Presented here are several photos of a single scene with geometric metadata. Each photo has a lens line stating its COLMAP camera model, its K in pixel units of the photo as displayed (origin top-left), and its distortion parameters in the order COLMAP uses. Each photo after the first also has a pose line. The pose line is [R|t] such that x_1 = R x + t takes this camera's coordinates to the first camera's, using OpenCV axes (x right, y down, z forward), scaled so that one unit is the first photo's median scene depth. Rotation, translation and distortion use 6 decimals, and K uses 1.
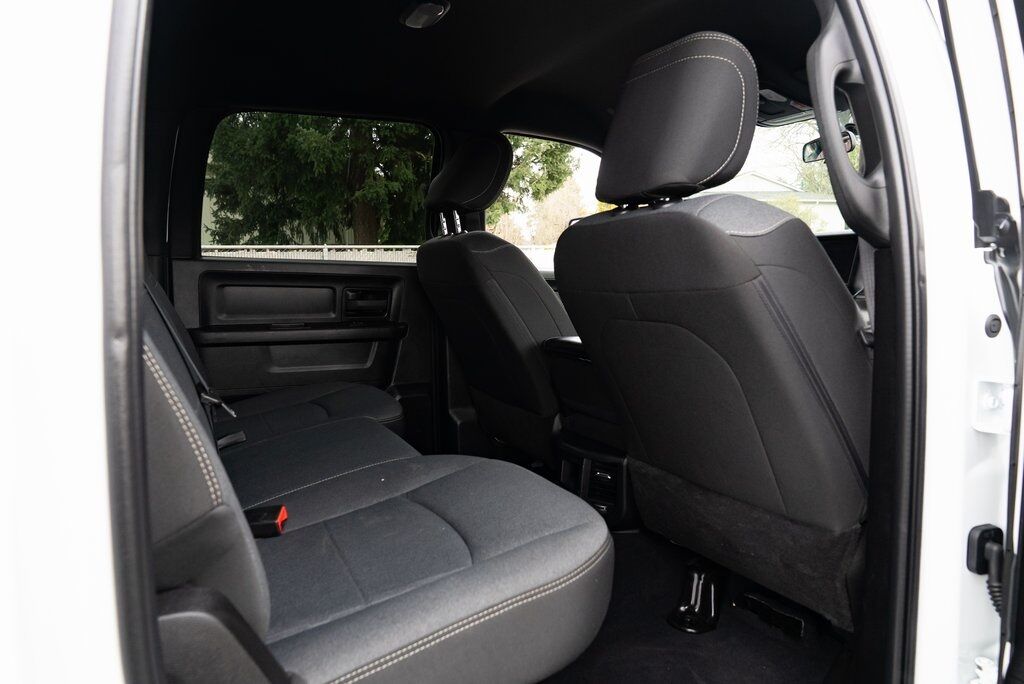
lens RADIAL K [[696.1, 0, 512.0], [0, 696.1, 342.0], [0, 0, 1]] dist [-0.036793, 0.001100]
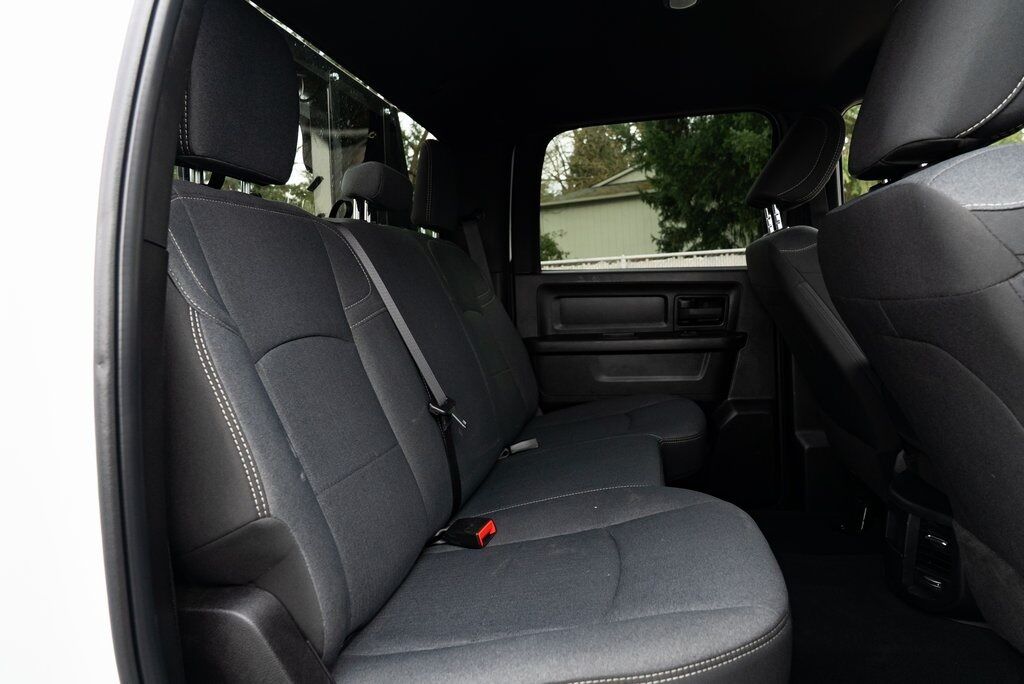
lens RADIAL K [[696.1, 0, 512.0], [0, 696.1, 342.0], [0, 0, 1]] dist [-0.036793, 0.001100]
pose [[0.811906, 0.008675, -0.583724, 0.133298], [-0.011977, 0.999927, -0.001799, -0.009748], [0.583666, 0.008452, 0.811950, 0.088309]]
